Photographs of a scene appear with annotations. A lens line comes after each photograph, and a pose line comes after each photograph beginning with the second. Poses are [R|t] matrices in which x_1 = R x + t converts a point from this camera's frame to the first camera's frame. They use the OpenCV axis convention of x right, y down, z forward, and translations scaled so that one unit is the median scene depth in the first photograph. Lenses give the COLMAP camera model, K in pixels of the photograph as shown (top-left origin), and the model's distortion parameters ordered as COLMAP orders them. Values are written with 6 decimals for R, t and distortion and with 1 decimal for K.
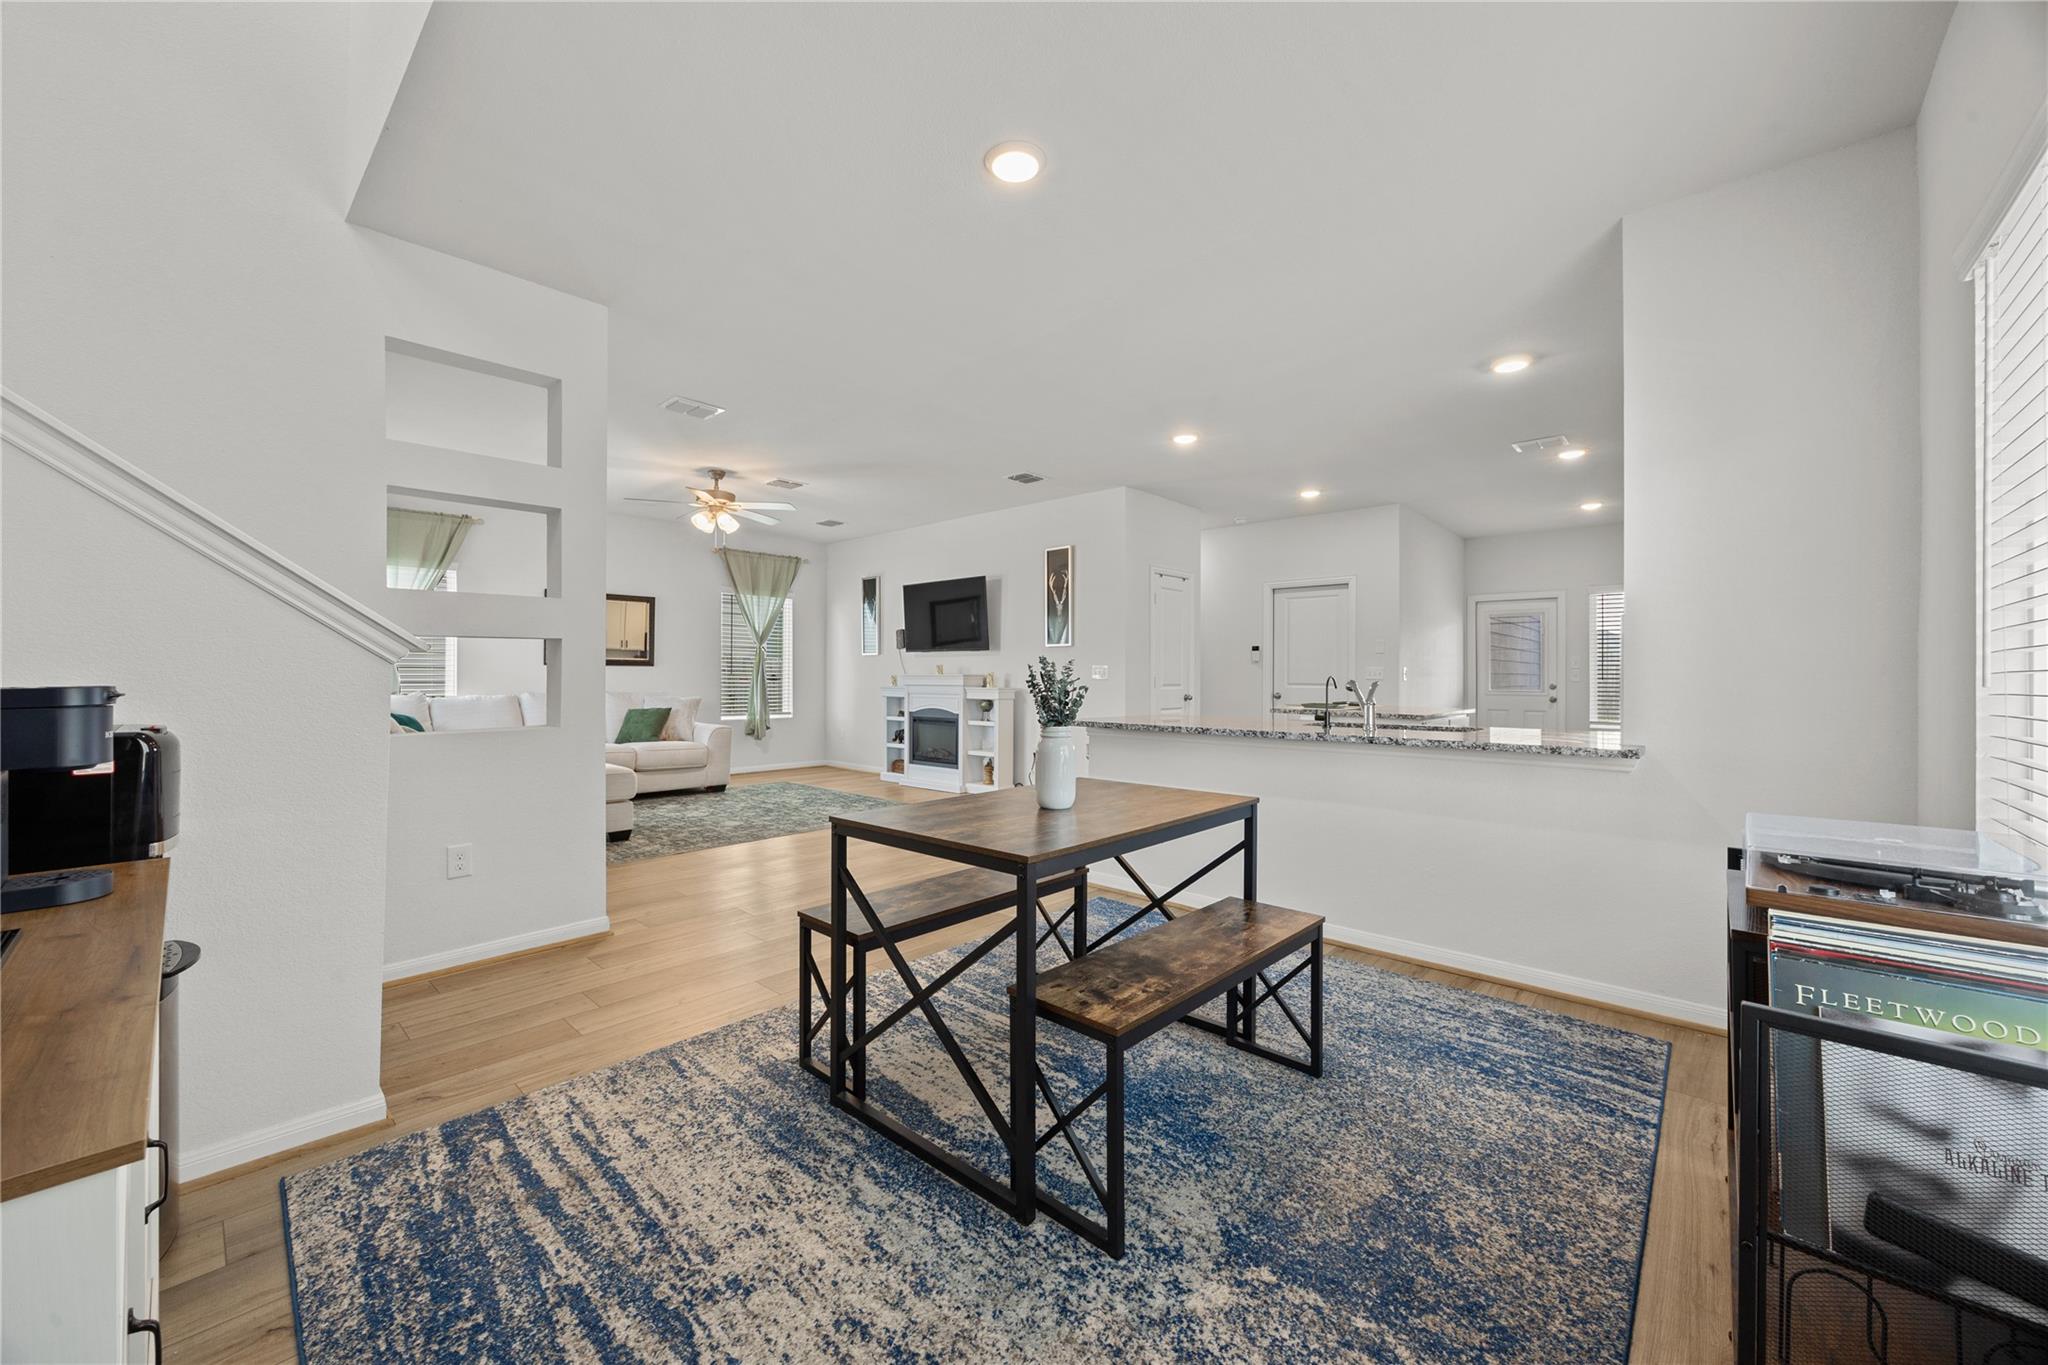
lens RADIAL K [[775.4, 0, 1015.6], [0, 775.4, 675.3], [0, 0, 1]] dist [-0.004069, 0.000390]
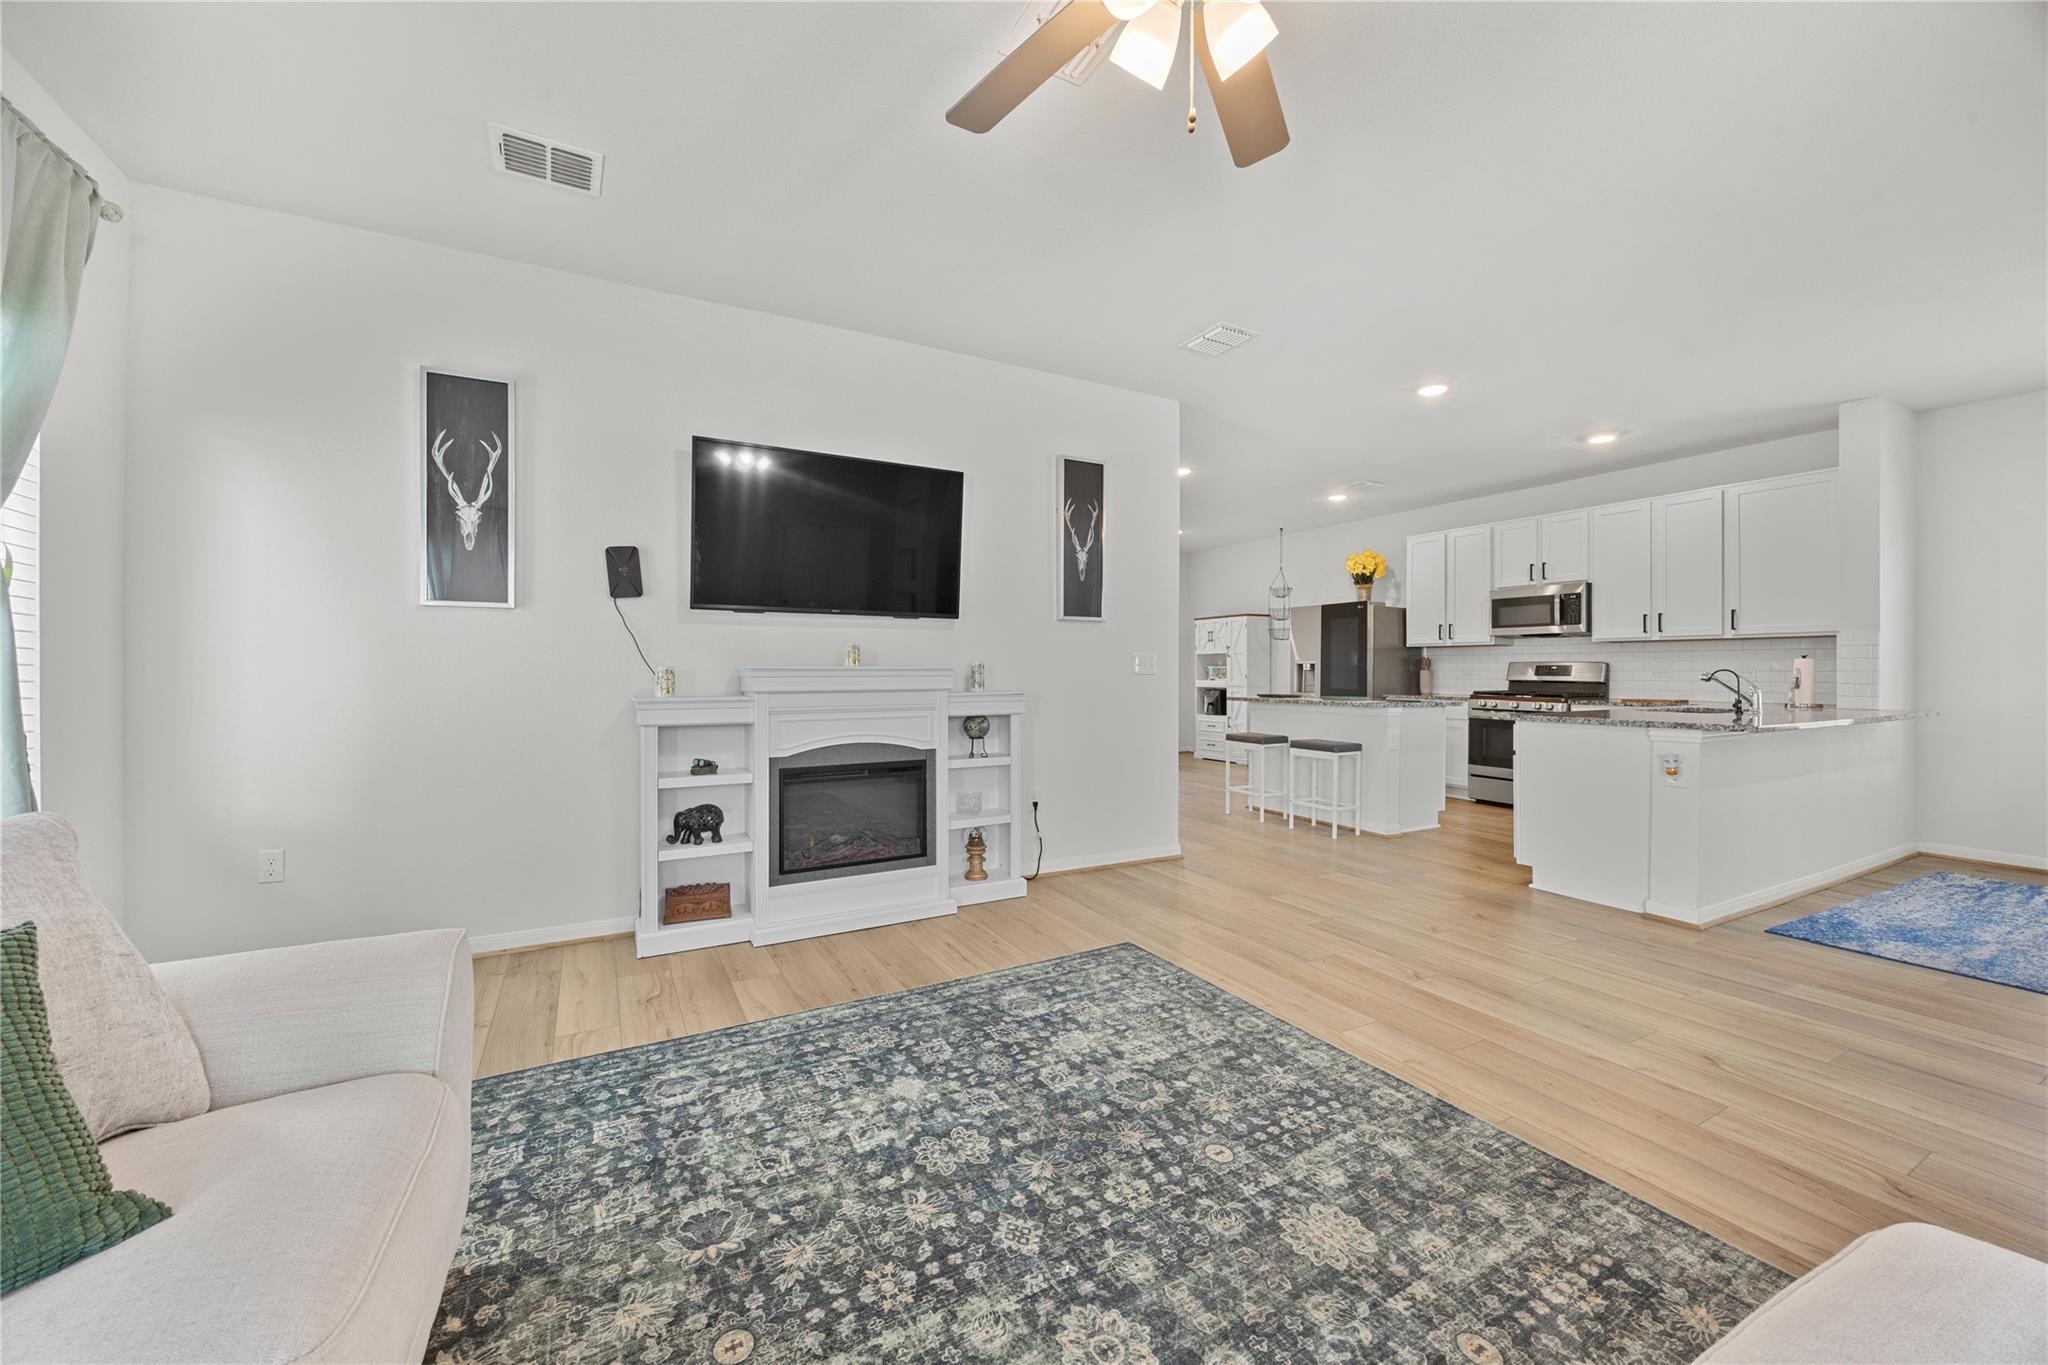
lens RADIAL K [[775.4, 0, 1015.0], [0, 775.4, 672.2], [0, 0, 1]] dist [-0.004069, 0.000390]
pose [[0.323807, -0.007646, 0.946092, -0.538299], [-0.000616, 0.999965, 0.008292, -0.001438], [-0.946123, -0.003267, 0.323792, 0.845484]]
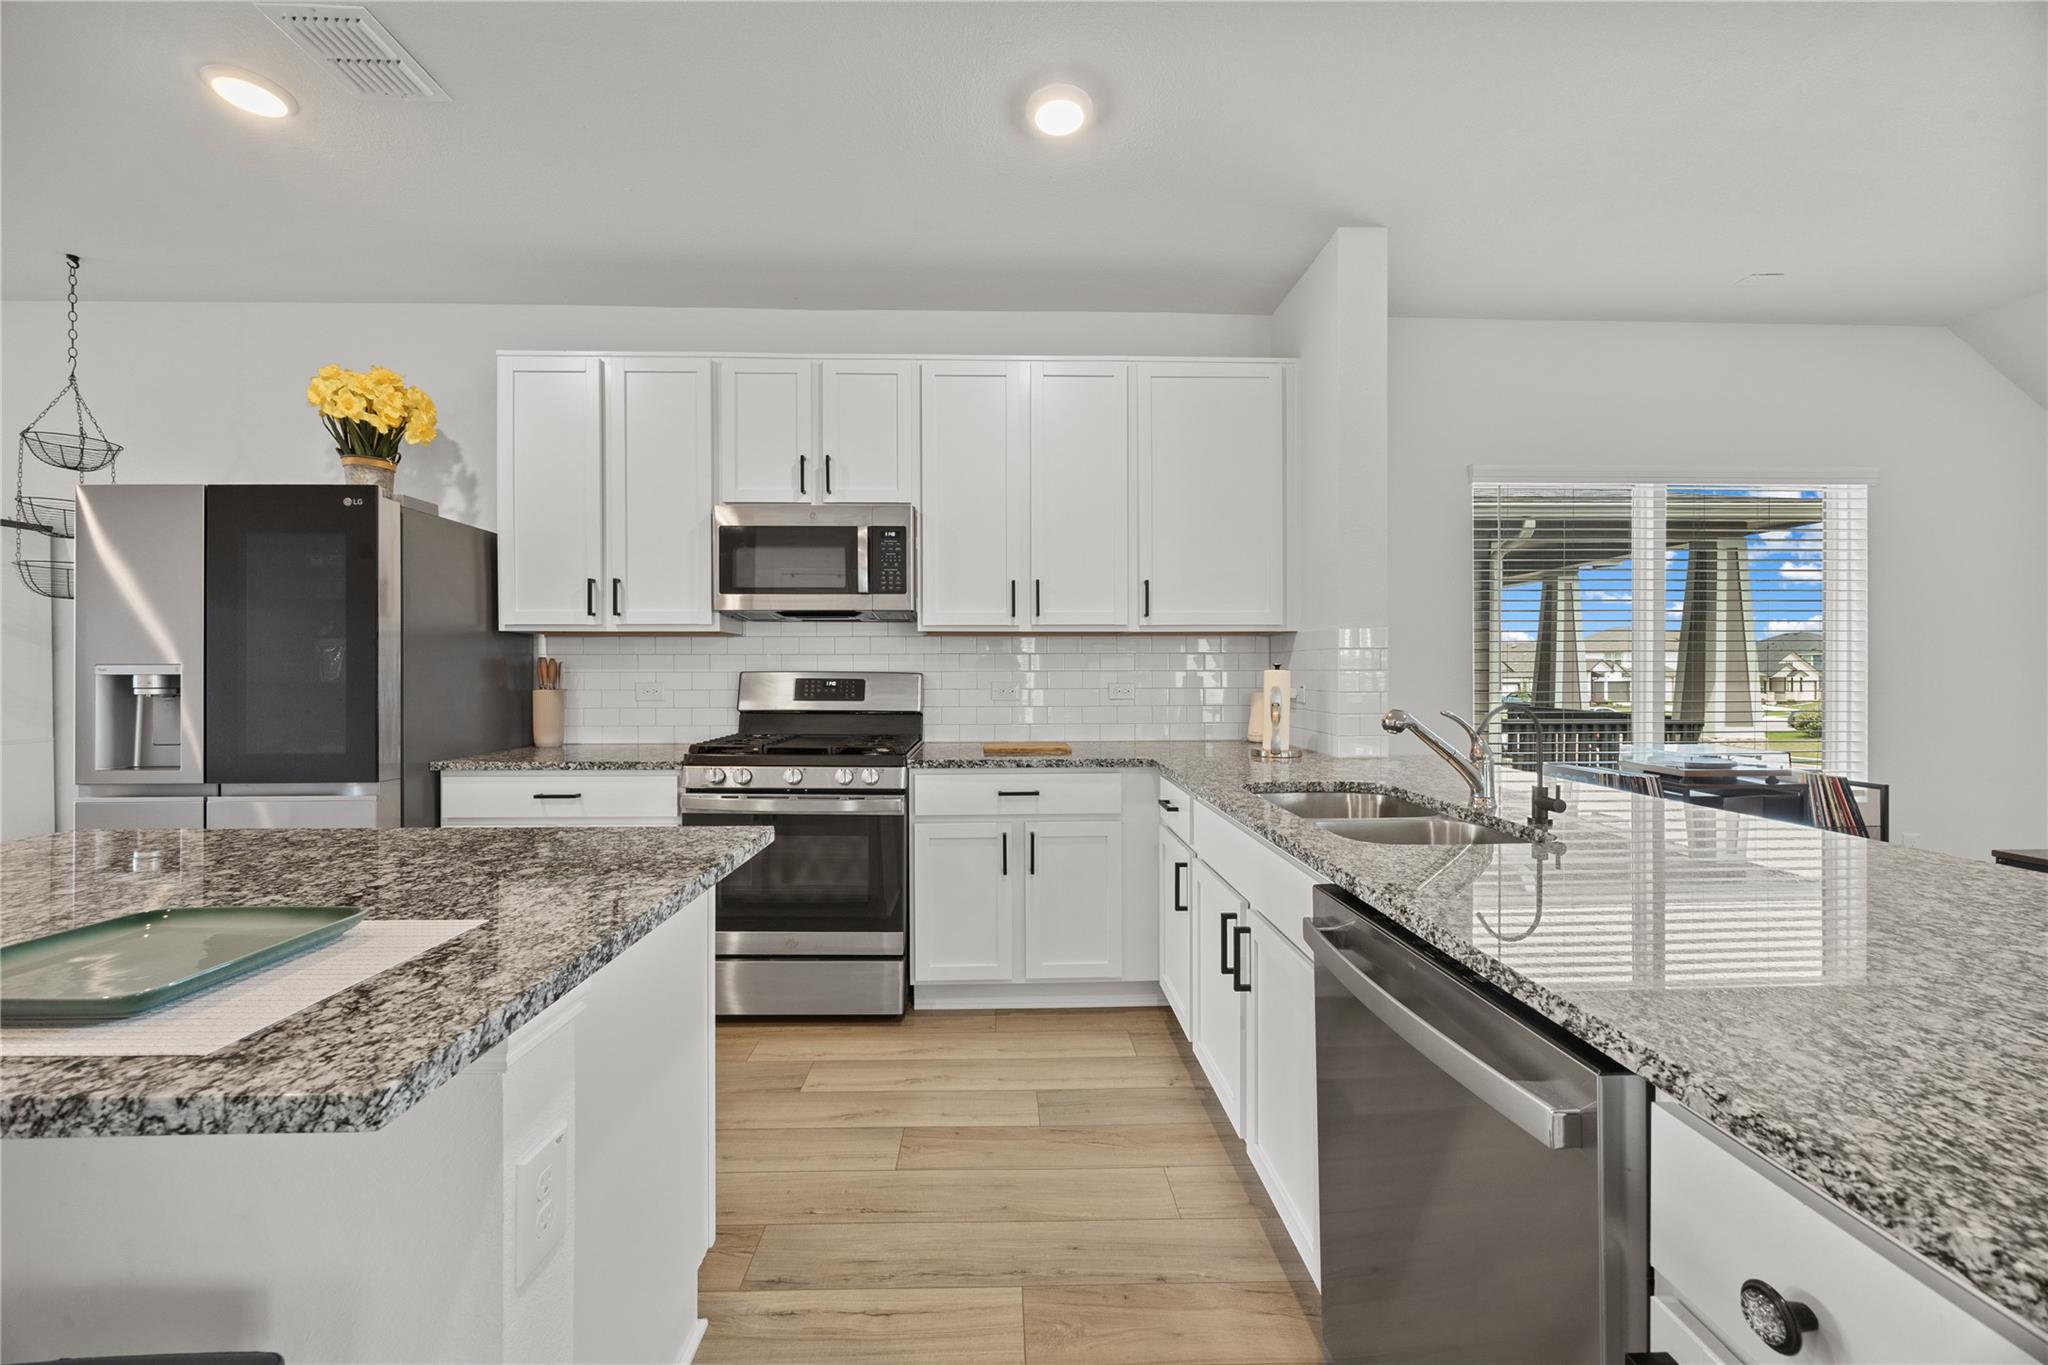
lens RADIAL K [[775.4, 0, 1019.9], [0, 775.4, 672.5], [0, 0, 1]] dist [-0.004069, 0.000390]
pose [[-0.694912, -0.007502, 0.719056, 0.148931], [-0.002752, 0.999966, 0.007774, -0.009553], [-0.719090, 0.003423, -0.694909, 0.769124]]
